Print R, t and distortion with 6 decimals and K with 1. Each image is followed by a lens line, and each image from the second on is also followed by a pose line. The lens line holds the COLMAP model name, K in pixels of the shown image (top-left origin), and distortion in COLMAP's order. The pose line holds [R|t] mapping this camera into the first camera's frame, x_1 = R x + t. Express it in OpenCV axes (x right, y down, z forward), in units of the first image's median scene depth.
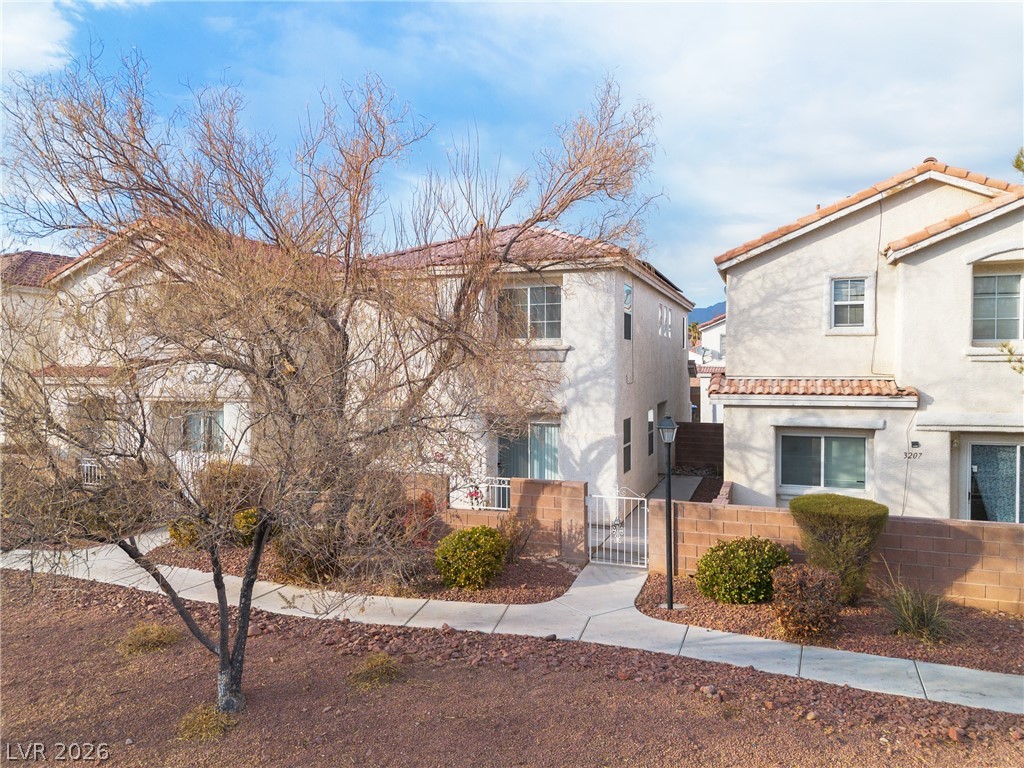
lens RADIAL K [[730.6, 0, 510.9], [0, 730.6, 385.4], [0, 0, 1]] dist [0.039835, -0.013849]
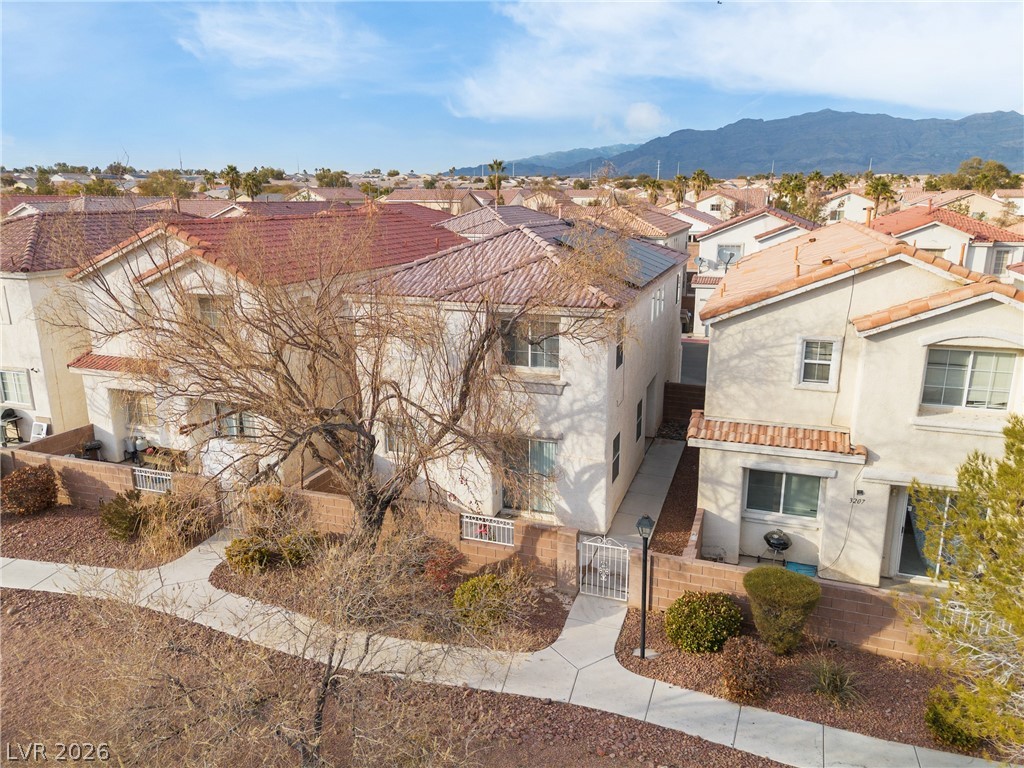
lens RADIAL K [[730.6, 0, 511.1], [0, 730.6, 380.7], [0, 0, 1]] dist [0.039835, -0.013849]
pose [[0.999991, -0.004132, 0.000745, -0.005471], [0.003853, 0.973506, 0.228629, -0.360344], [-0.001670, -0.228624, 0.973513, -0.093876]]
